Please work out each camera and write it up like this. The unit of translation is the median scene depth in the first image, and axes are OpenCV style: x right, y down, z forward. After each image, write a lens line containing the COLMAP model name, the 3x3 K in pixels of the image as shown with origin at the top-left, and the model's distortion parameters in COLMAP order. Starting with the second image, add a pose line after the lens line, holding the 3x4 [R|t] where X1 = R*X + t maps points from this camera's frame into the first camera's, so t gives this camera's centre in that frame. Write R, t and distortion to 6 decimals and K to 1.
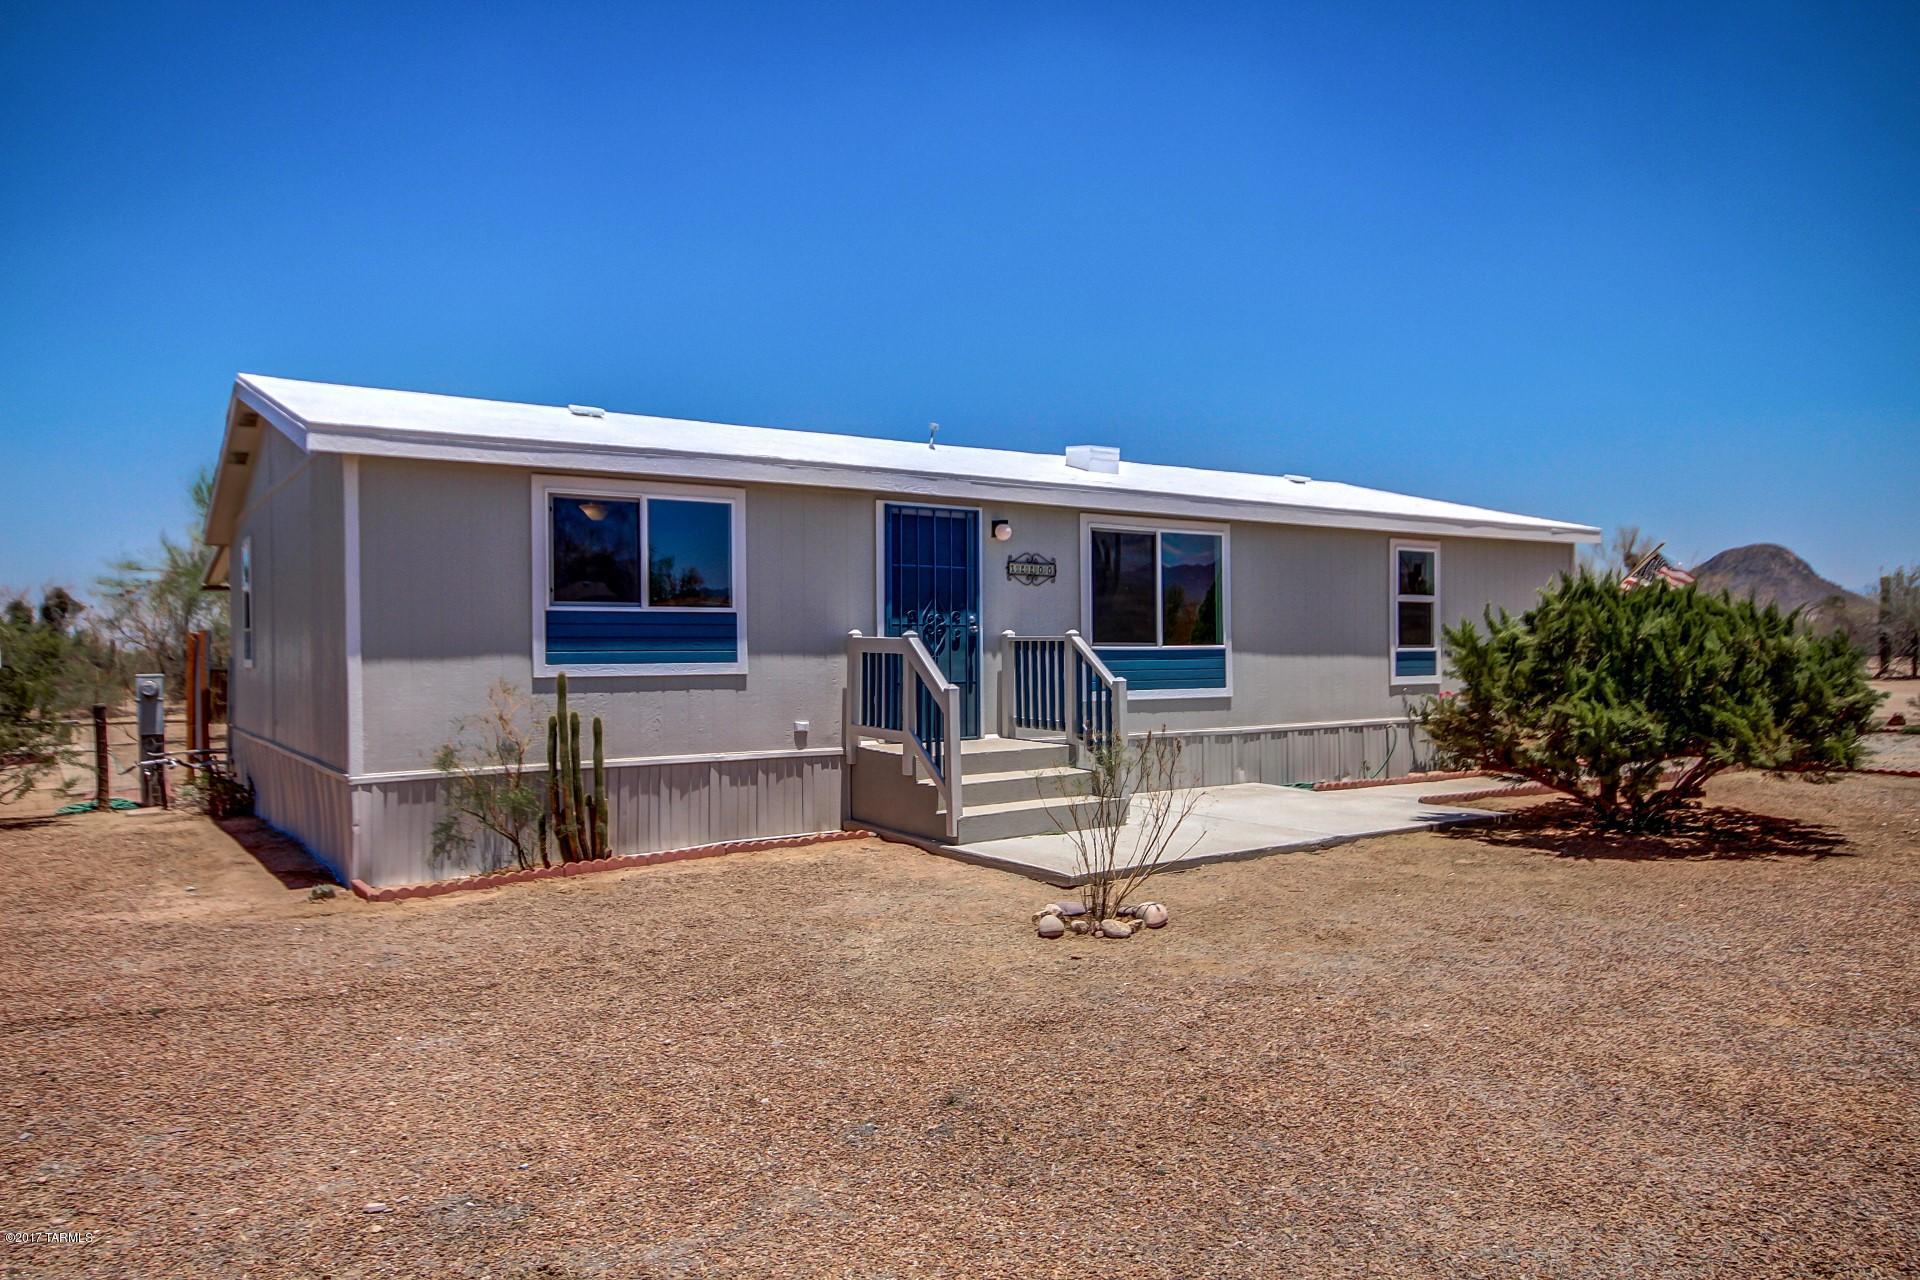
lens RADIAL K [[1294.4, 0, 957.7], [0, 1294.4, 643.0], [0, 0, 1]] dist [0.025165, 0.000626]
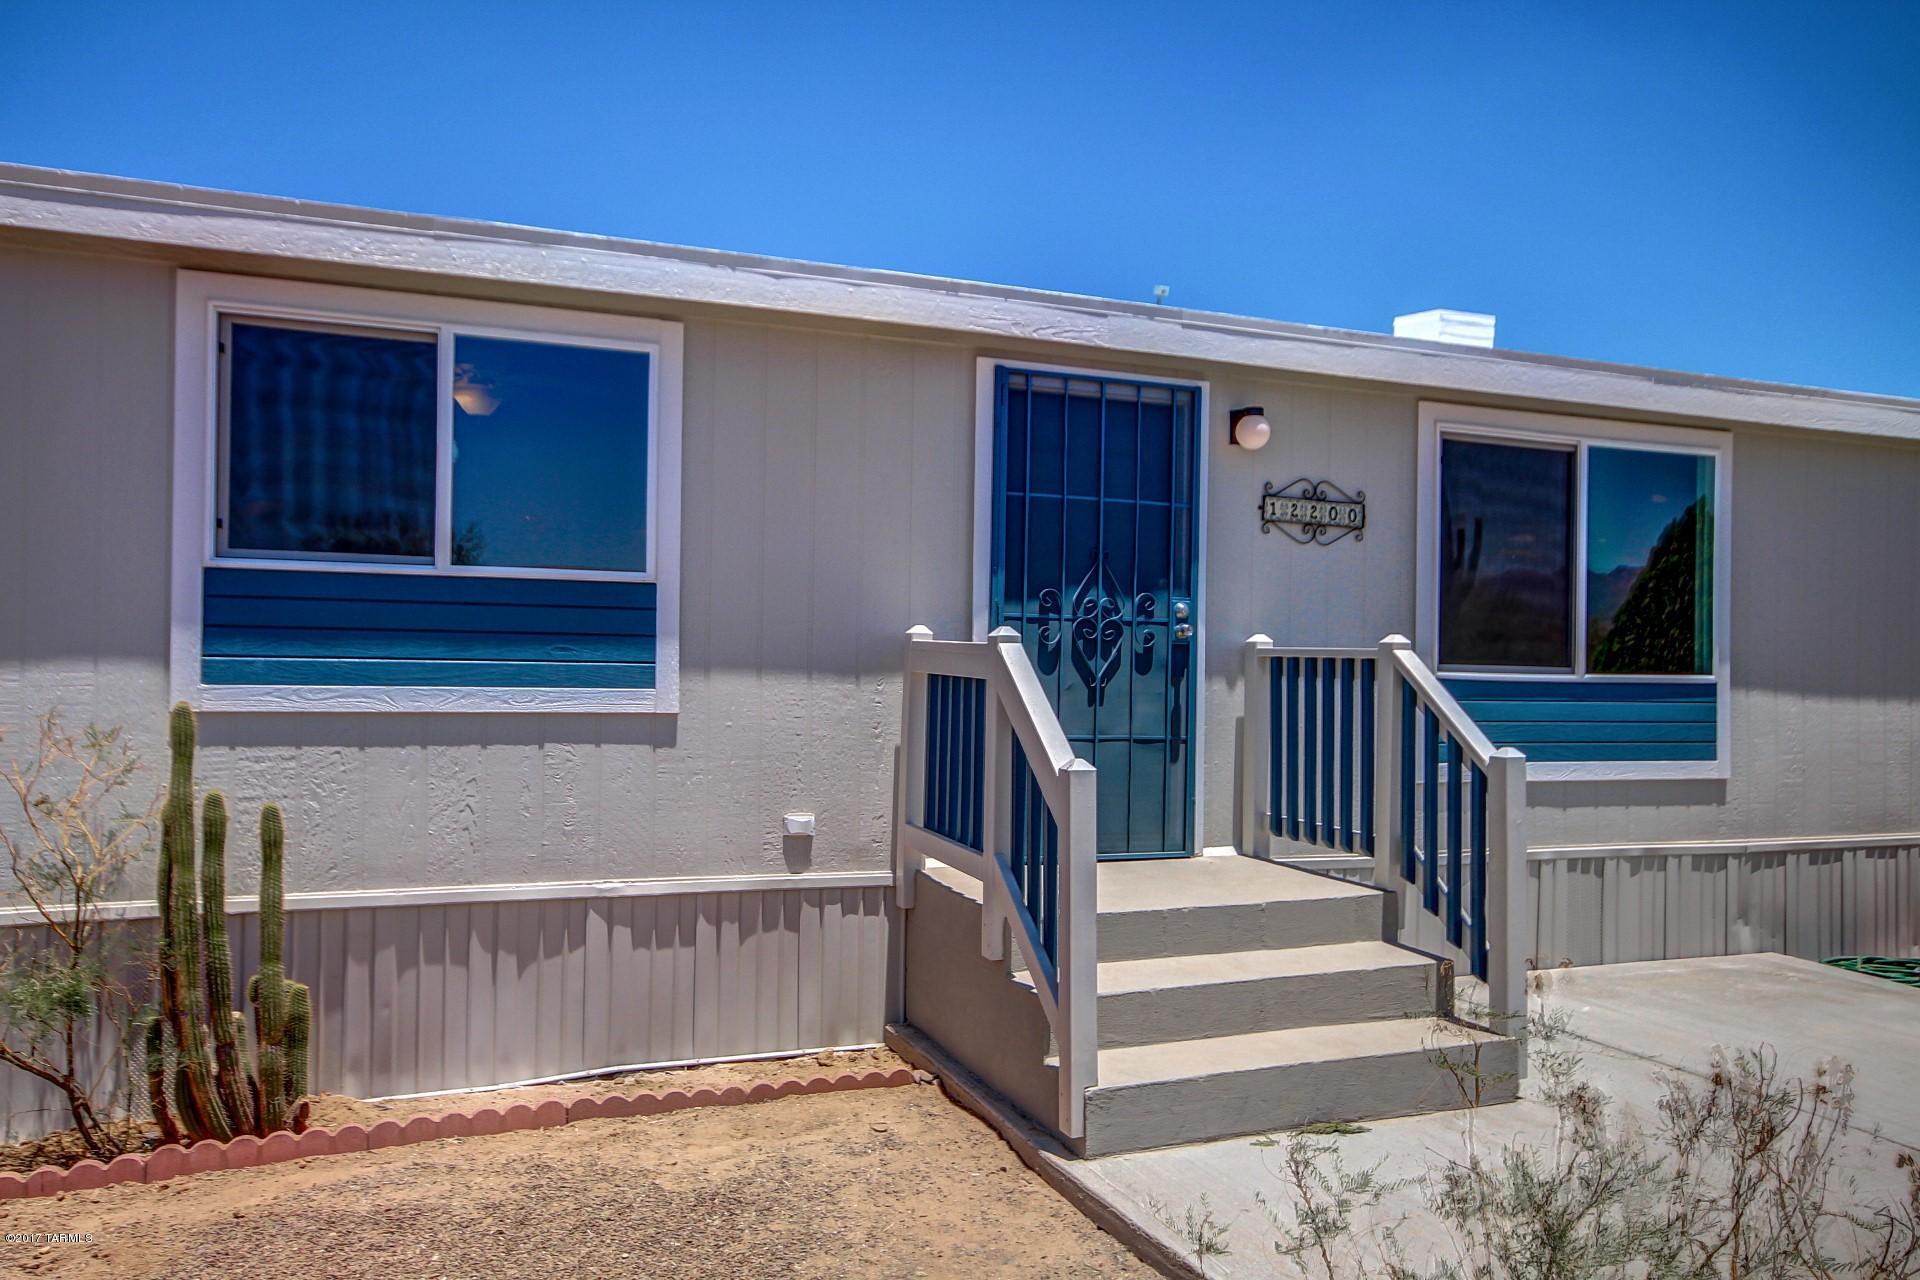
lens RADIAL K [[1447.2, 0, 958.8], [0, 1447.2, 648.7], [0, 0, 1]] dist [0.008655, 0.004881]
pose [[0.977101, 0.019684, -0.211866, 0.048347], [-0.021552, 0.999747, -0.006511, 0.001689], [0.211684, 0.010928, 0.977277, 0.486910]]
